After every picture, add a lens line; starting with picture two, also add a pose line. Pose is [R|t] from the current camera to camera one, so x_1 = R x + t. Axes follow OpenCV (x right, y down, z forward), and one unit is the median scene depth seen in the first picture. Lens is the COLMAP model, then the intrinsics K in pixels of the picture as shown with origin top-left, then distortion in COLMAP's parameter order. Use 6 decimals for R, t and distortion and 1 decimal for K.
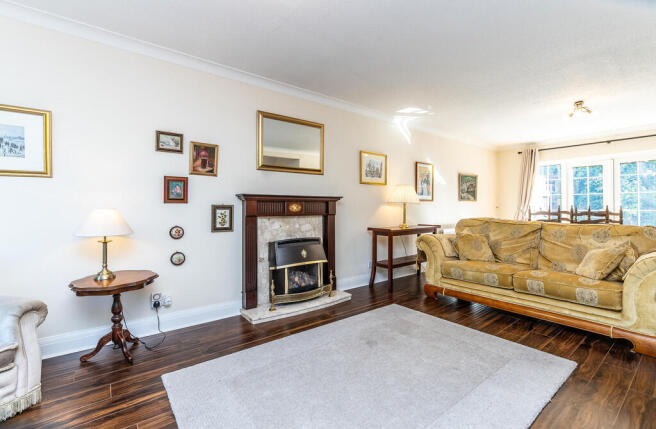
lens RADIAL K [[276.3, 0, 328.4], [0, 276.3, 211.3], [0, 0, 1]] dist [-0.000430, -0.000090]
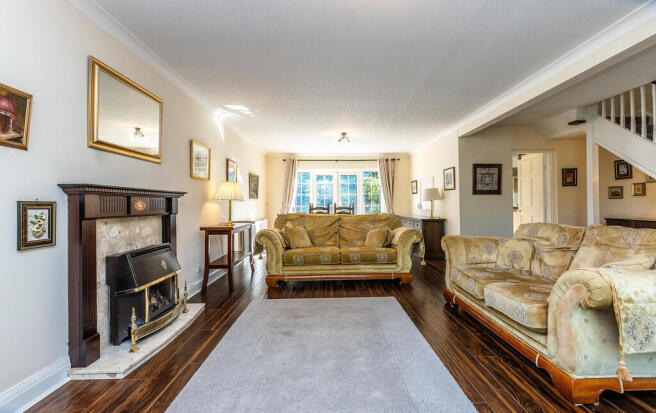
lens RADIAL K [[281.9, 0, 328.0], [0, 281.9, 206.5], [0, 0, 1]] dist [-0.001297, -0.000181]
pose [[0.621706, -0.009797, 0.783190, -0.396624], [0.016376, 0.999866, -0.000492, -0.001701], [-0.783080, 0.013131, 0.621783, 0.143067]]
